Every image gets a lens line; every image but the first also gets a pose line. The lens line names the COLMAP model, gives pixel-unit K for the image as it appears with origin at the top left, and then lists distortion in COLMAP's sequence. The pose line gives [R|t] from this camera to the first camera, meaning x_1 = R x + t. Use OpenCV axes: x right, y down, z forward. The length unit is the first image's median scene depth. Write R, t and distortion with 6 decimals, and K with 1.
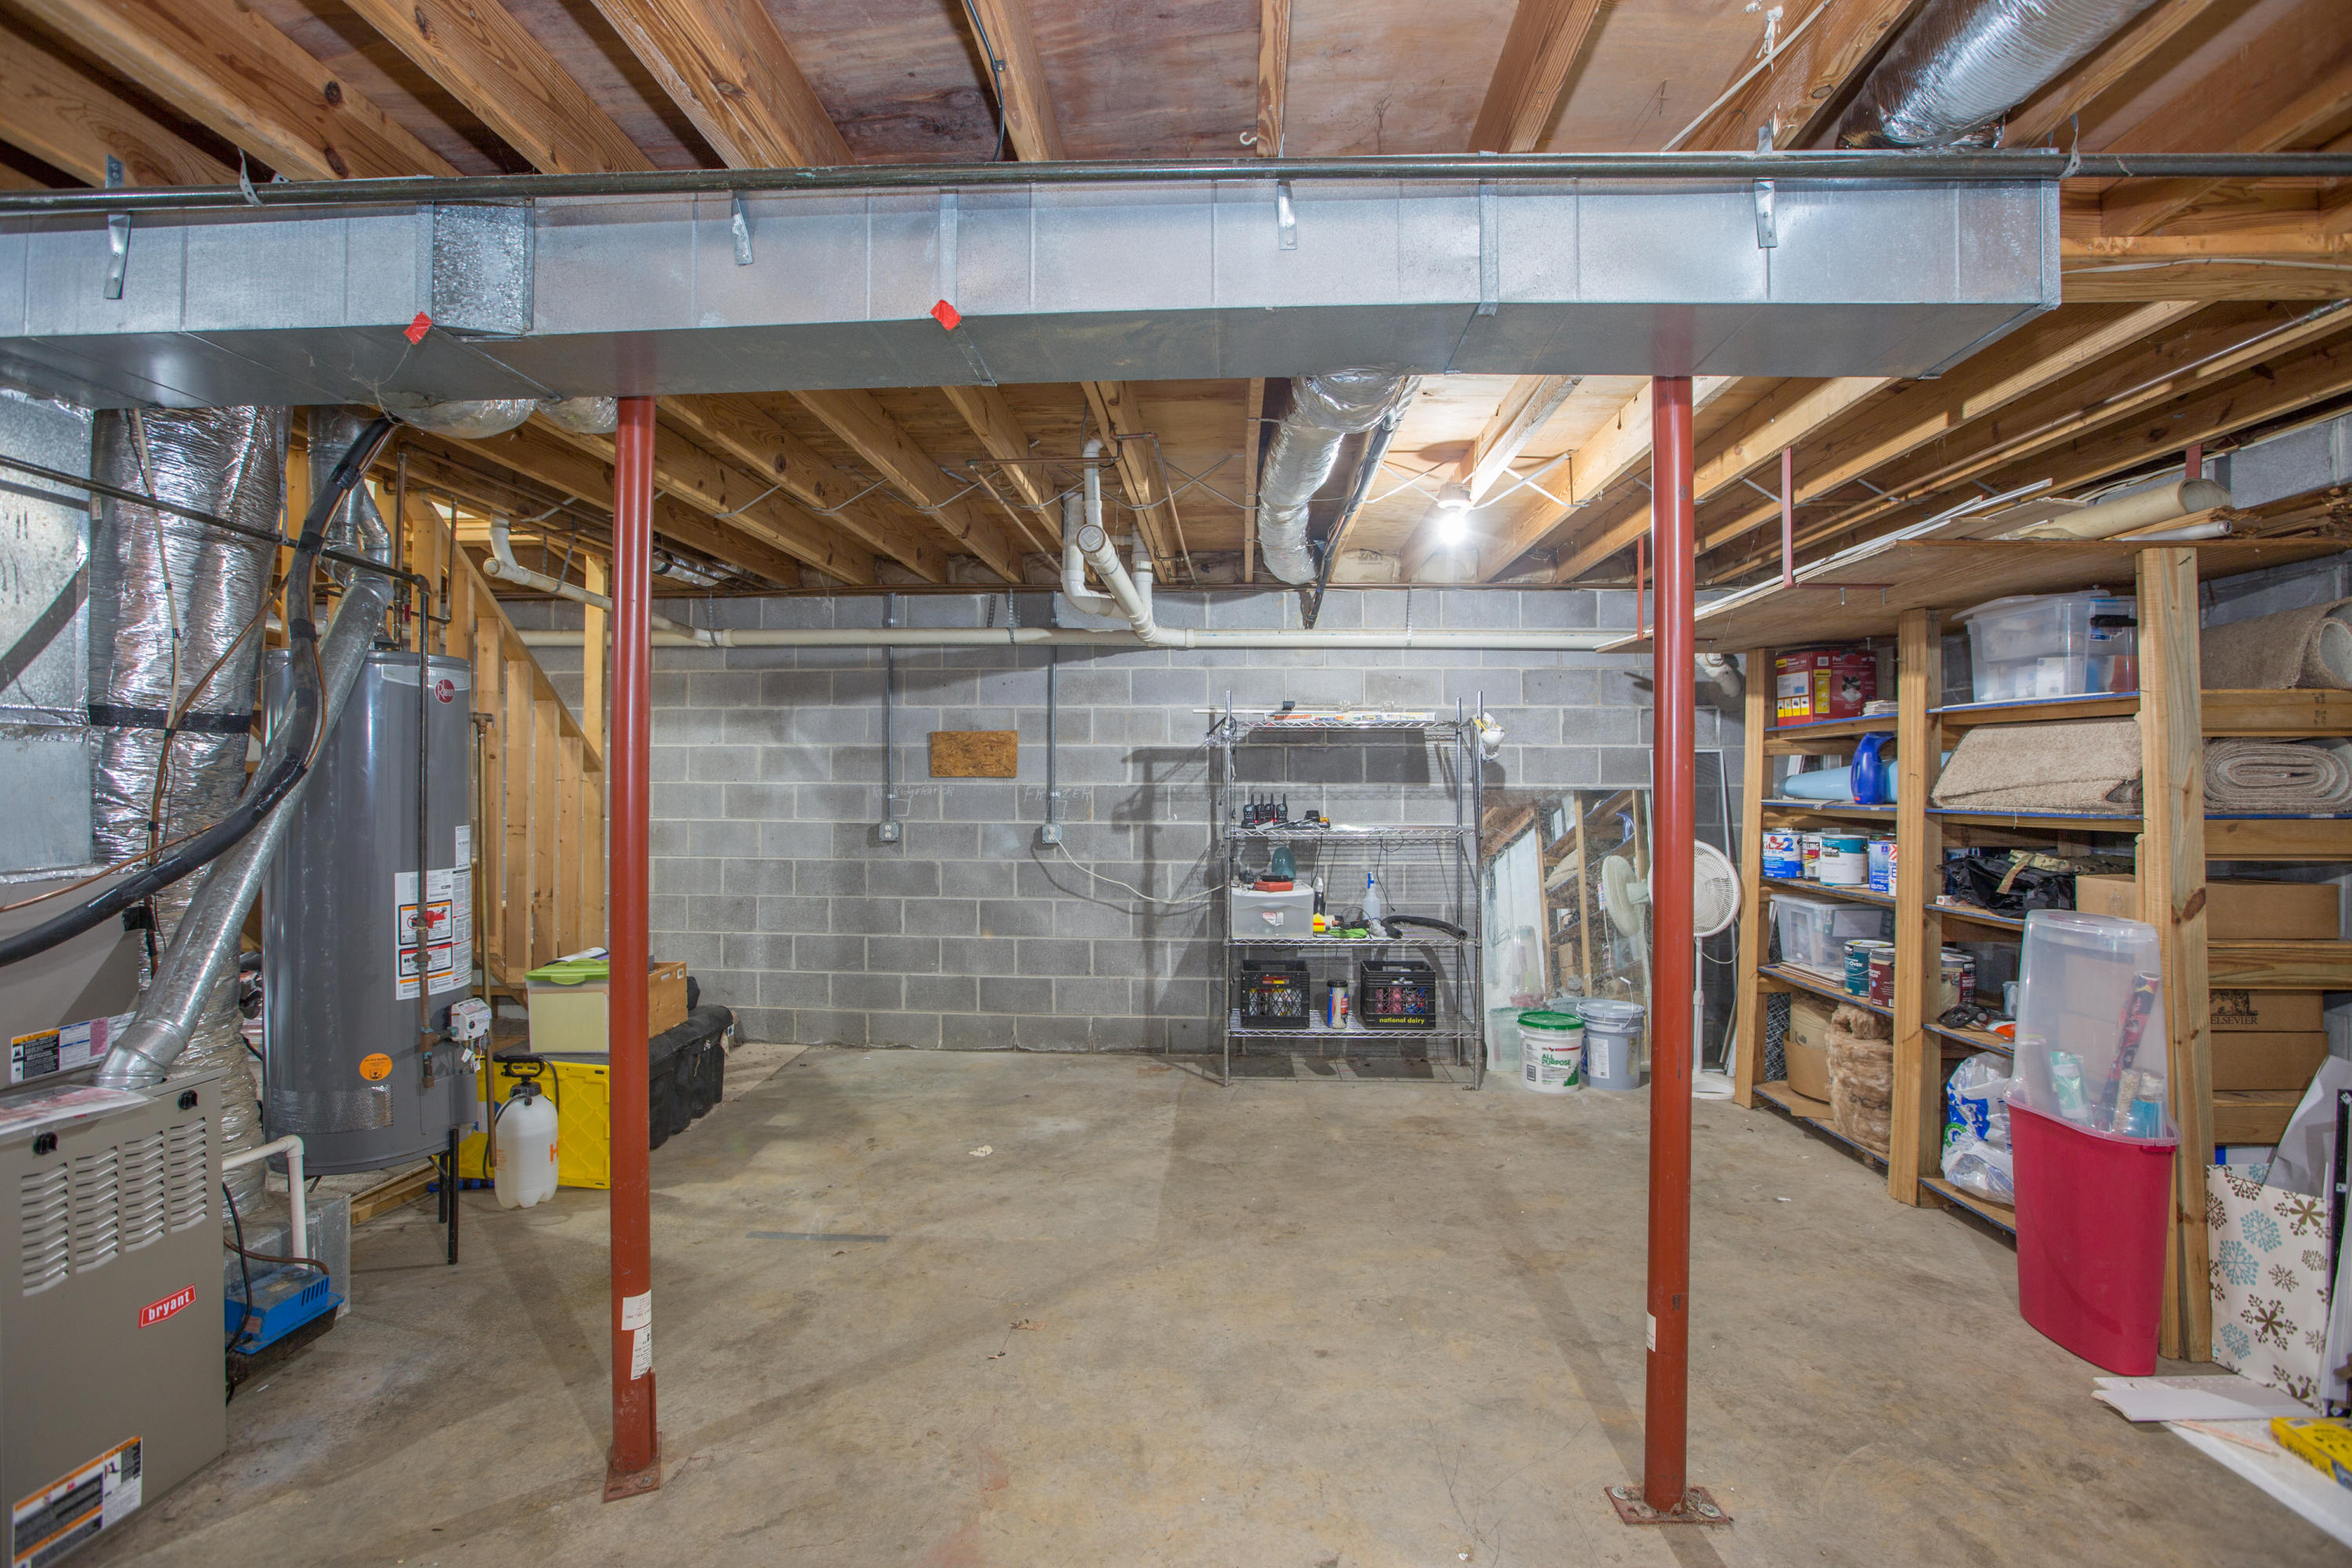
lens RADIAL K [[1071.1, 0, 1166.8], [0, 1071.1, 776.9], [0, 0, 1]] dist [-0.048752, 0.013603]
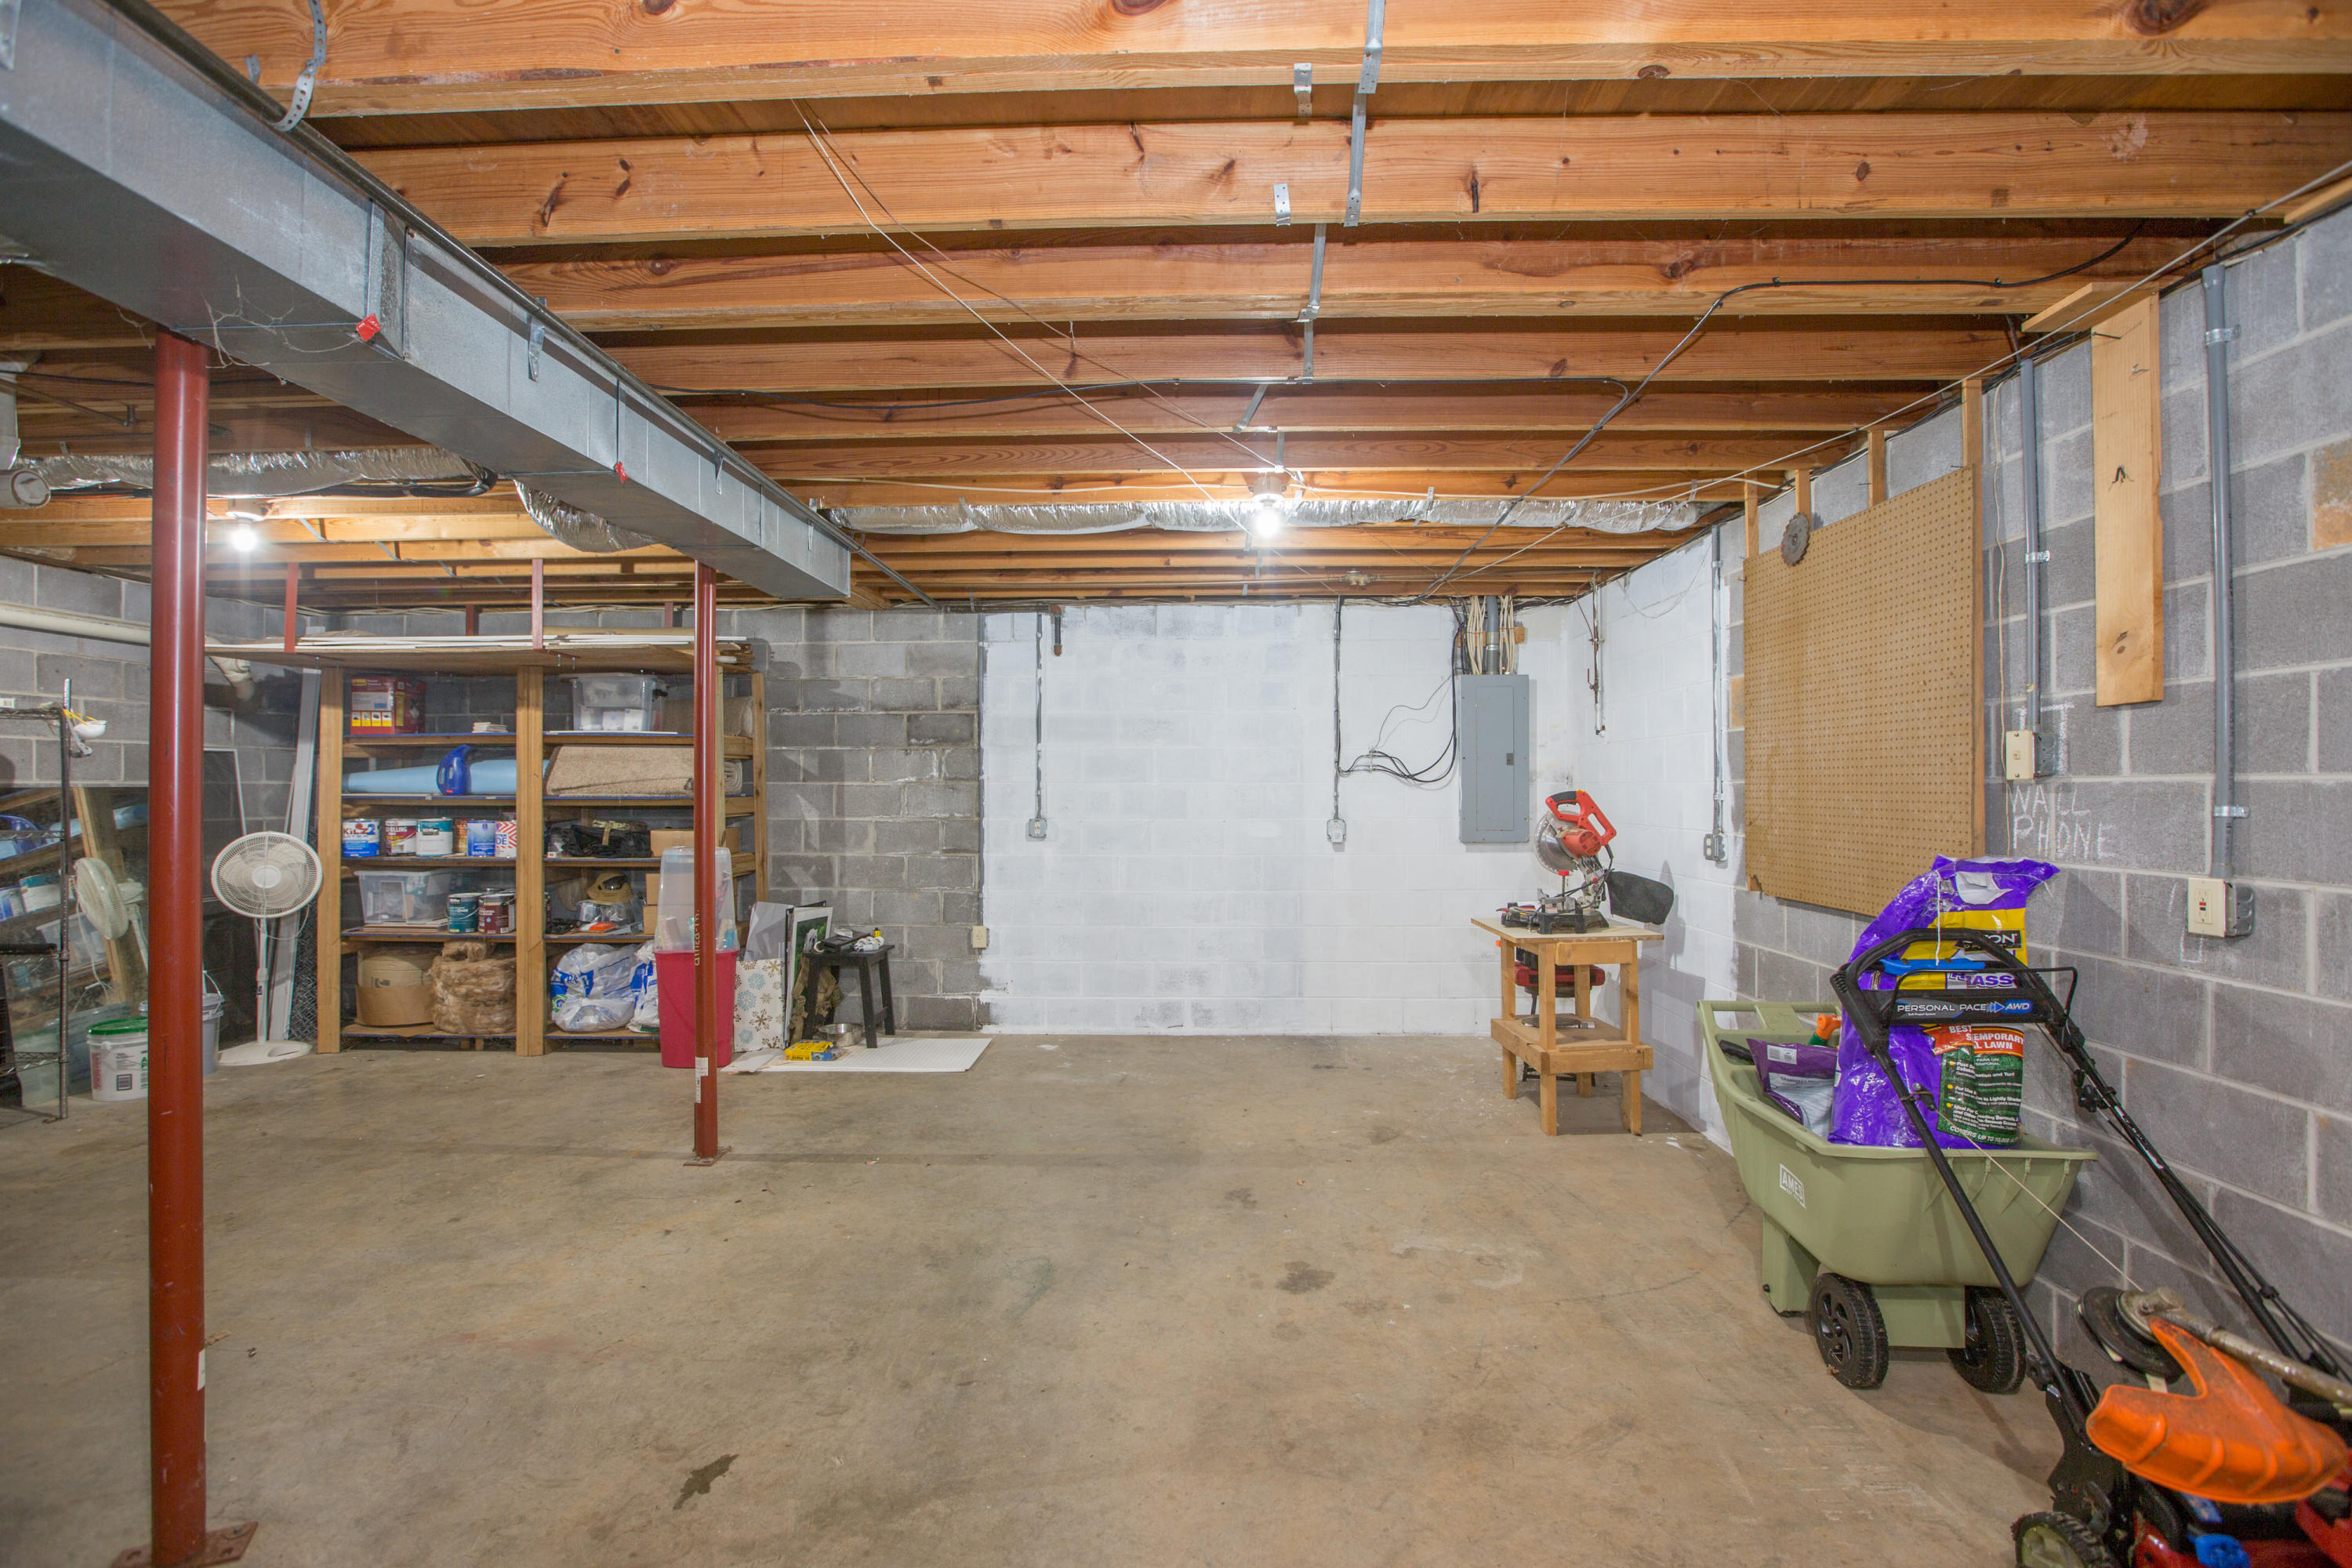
lens RADIAL K [[1071.1, 0, 1166.8], [0, 1071.1, 776.9], [0, 0, 1]] dist [-0.048752, 0.013603]
pose [[-0.030100, 0.004604, 0.999536, -0.795014], [-0.005738, 0.999972, -0.004779, 0.002861], [-0.999530, -0.005880, -0.030073, 0.115528]]
